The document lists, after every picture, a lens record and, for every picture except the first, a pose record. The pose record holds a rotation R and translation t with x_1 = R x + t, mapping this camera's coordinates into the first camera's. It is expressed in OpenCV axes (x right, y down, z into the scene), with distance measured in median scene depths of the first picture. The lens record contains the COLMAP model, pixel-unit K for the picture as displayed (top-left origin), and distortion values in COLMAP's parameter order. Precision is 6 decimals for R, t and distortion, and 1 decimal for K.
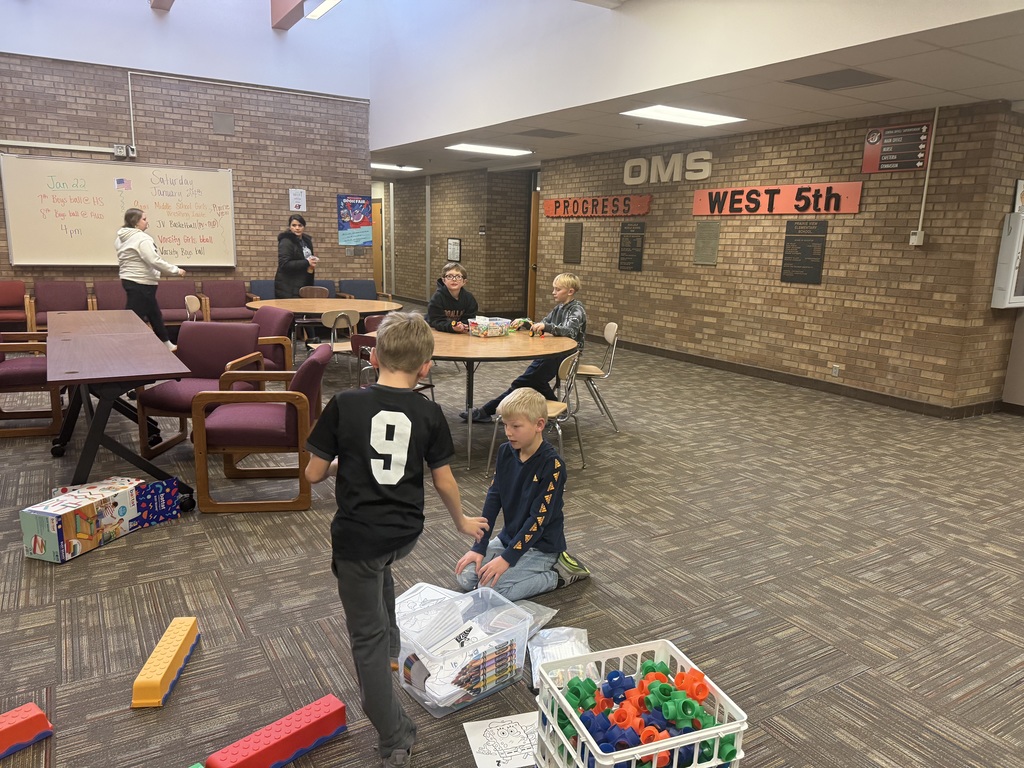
lens RADIAL K [[710.5, 0, 511.8], [0, 710.5, 385.8], [0, 0, 1]] dist [0.023900, -0.026843]
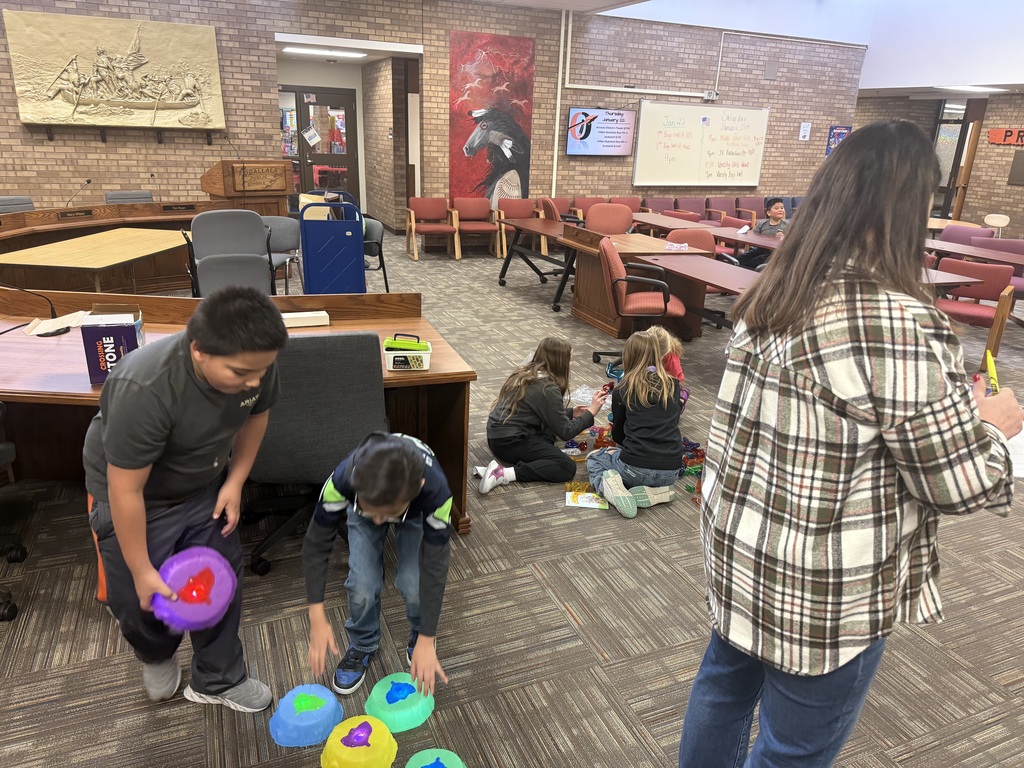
lens RADIAL K [[710.5, 0, 514.4], [0, 710.5, 383.3], [0, 0, 1]] dist [0.023900, -0.026843]
pose [[0.992981, 0.040058, -0.111284, -0.679470], [-0.026527, 0.992357, 0.120519, 0.041660], [0.115262, -0.116721, 0.986454, -0.358085]]
